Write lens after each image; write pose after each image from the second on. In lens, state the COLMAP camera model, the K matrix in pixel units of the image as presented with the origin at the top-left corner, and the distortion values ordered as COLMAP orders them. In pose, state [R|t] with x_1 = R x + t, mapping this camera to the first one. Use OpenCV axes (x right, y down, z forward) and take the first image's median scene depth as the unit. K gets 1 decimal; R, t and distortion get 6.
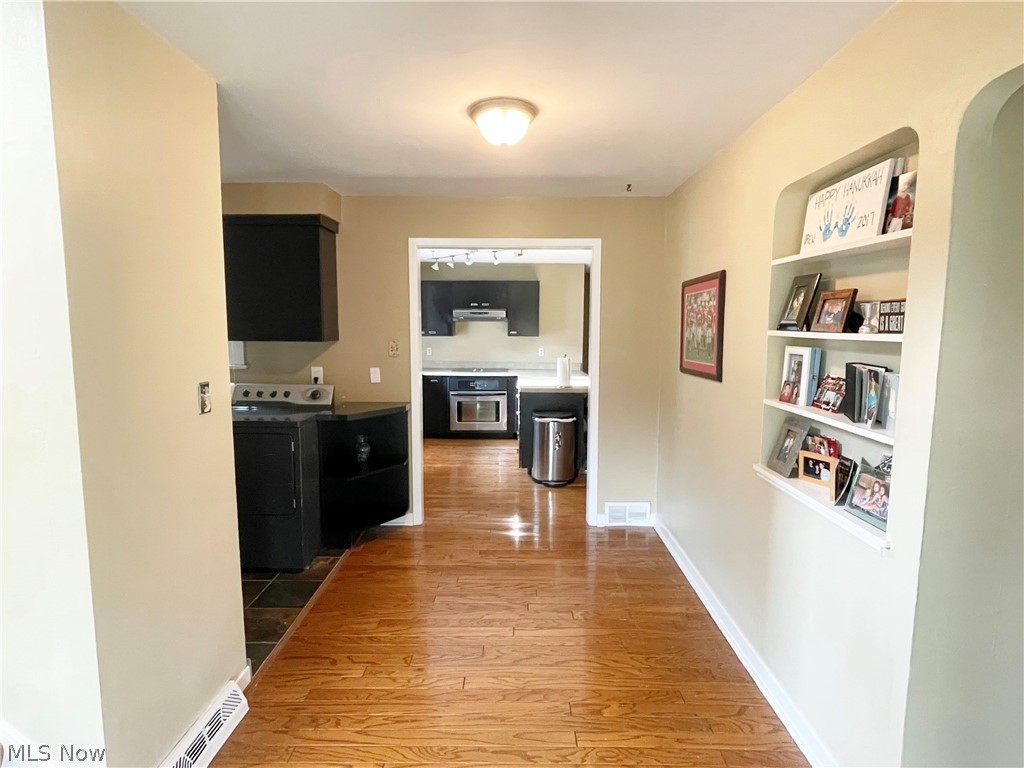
lens RADIAL K [[533.2, 0, 513.7], [0, 533.2, 384.8], [0, 0, 1]] dist [-0.002217, -0.000214]
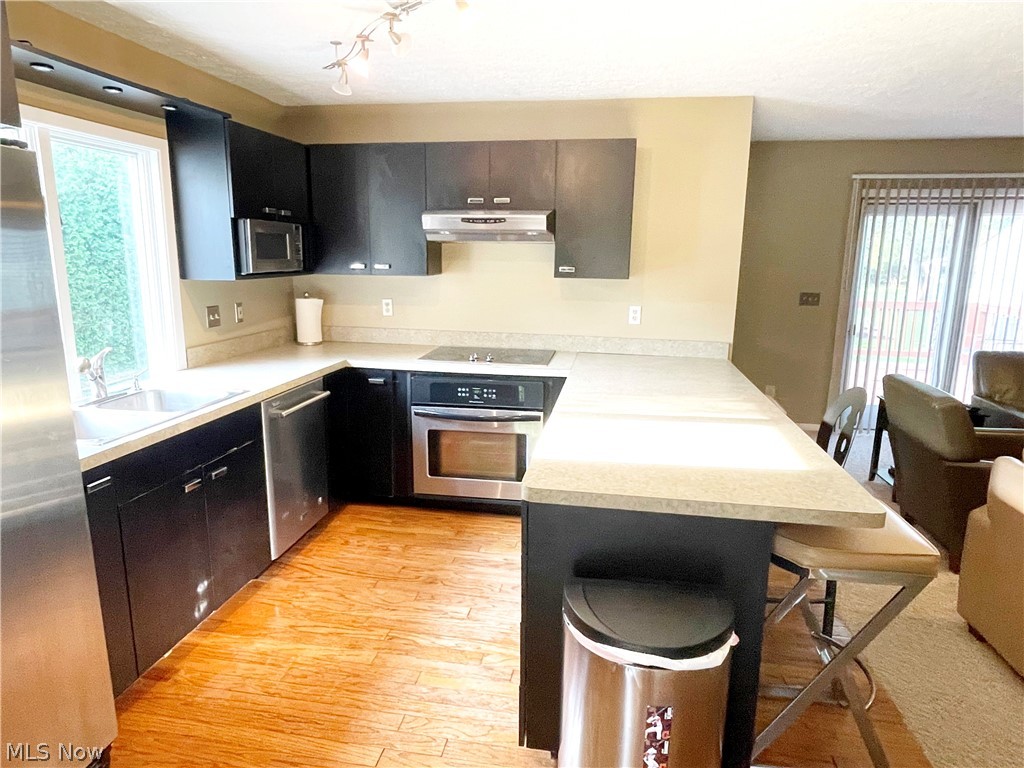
lens RADIAL K [[656.2, 0, 509.7], [0, 656.2, 389.0], [0, 0, 1]] dist [-0.000080, -0.000135]
pose [[0.987076, 0.039740, -0.155248, 0.039210], [-0.024858, 0.995008, 0.096648, -0.053950], [0.158314, -0.091540, 0.983136, 0.489808]]
